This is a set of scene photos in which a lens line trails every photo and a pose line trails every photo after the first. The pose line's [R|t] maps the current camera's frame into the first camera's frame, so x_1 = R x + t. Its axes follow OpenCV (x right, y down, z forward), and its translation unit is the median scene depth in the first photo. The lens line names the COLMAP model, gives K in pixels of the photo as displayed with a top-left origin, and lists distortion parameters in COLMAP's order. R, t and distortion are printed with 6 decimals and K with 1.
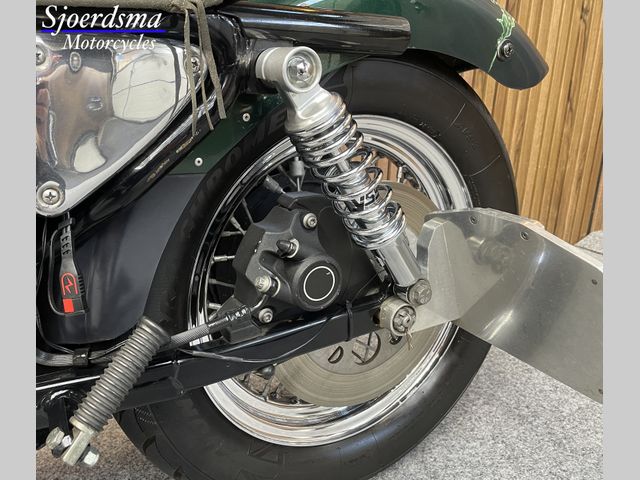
lens RADIAL K [[508.0, 0, 320.0], [0, 508.0, 240.0], [0, 0, 1]] dist [0.030097, -0.001253]
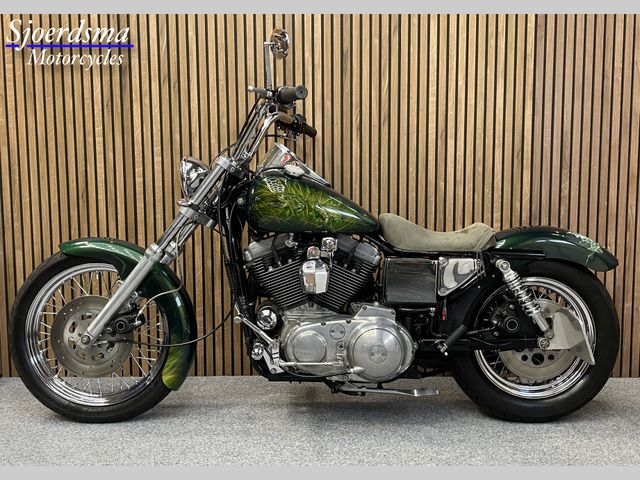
lens RADIAL K [[508.0, 0, 320.0], [0, 508.0, 240.0], [0, 0, 1]] dist [0.030097, -0.001253]
pose [[0.836975, 0.012756, -0.547092, 0.813709], [-0.154181, 0.964726, -0.213381, 0.483241], [0.525072, 0.262946, 0.809419, -2.675893]]
